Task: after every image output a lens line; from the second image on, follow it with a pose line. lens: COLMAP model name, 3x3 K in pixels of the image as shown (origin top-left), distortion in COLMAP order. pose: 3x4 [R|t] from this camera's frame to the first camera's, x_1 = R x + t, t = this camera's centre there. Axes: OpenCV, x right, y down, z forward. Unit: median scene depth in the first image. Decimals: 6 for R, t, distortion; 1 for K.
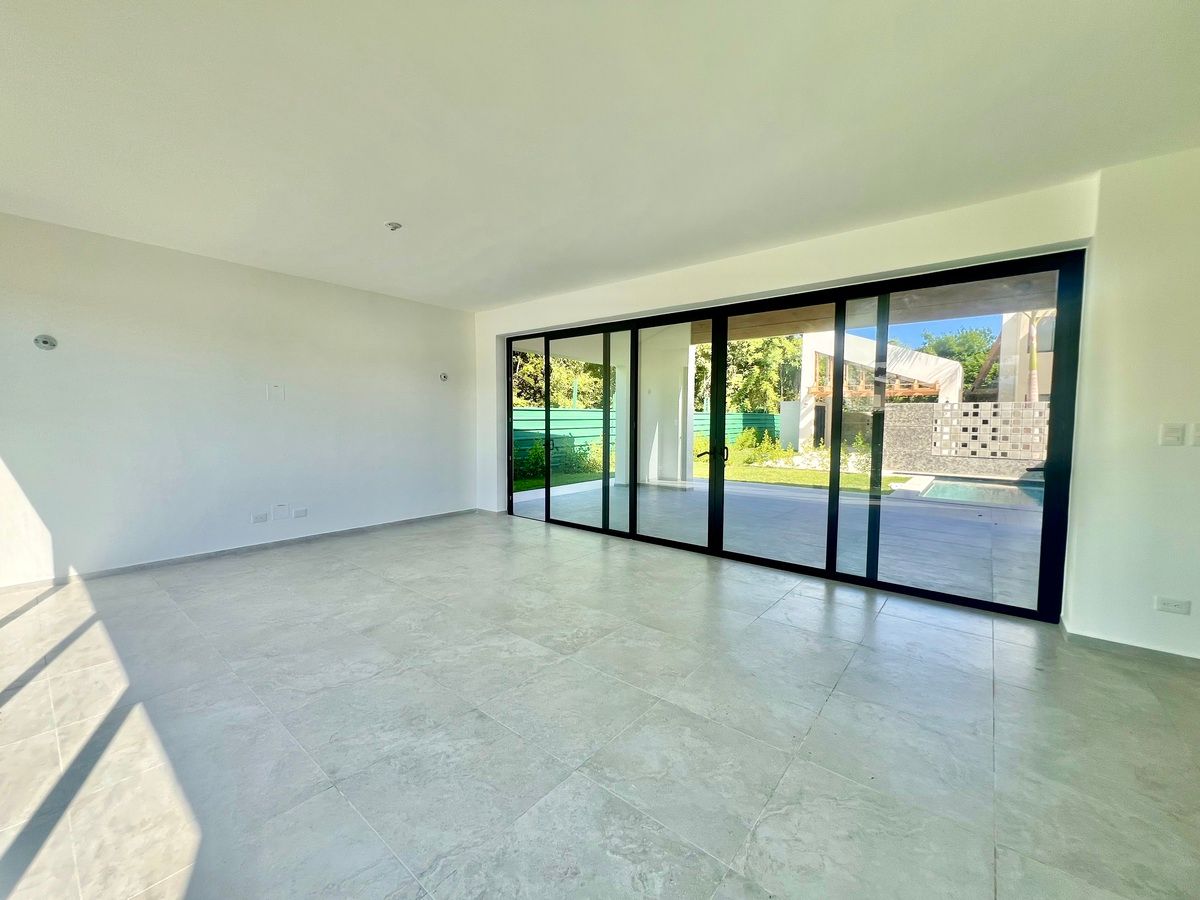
lens RADIAL K [[477.9, 0, 603.1], [0, 477.9, 446.6], [0, 0, 1]] dist [-0.002602, 0.000509]
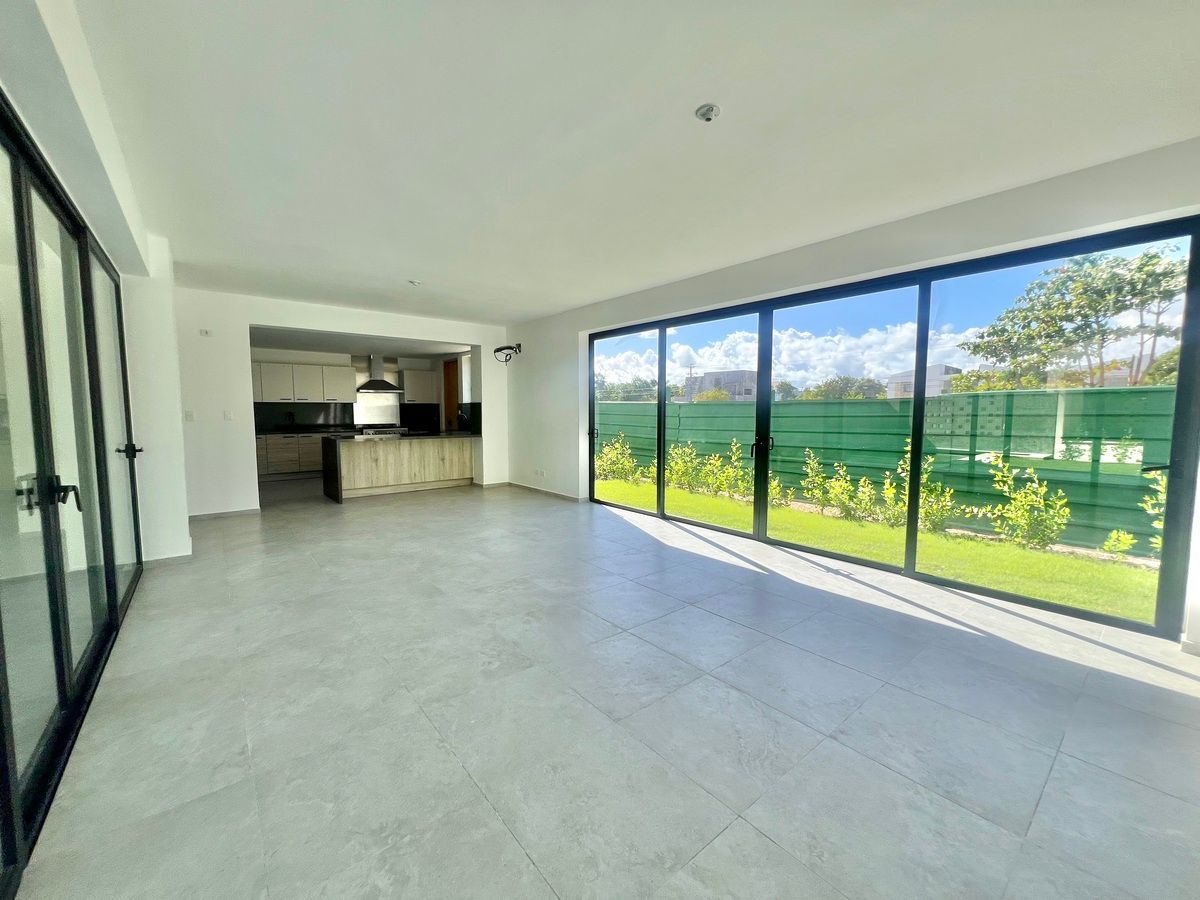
lens RADIAL K [[477.9, 0, 603.1], [0, 477.9, 446.6], [0, 0, 1]] dist [-0.002602, 0.000509]
pose [[-0.980071, -0.022389, 0.197381, -0.761928], [0.004238, 0.991045, 0.133461, -0.179851], [-0.198602, 0.131638, -0.971200, 2.971539]]
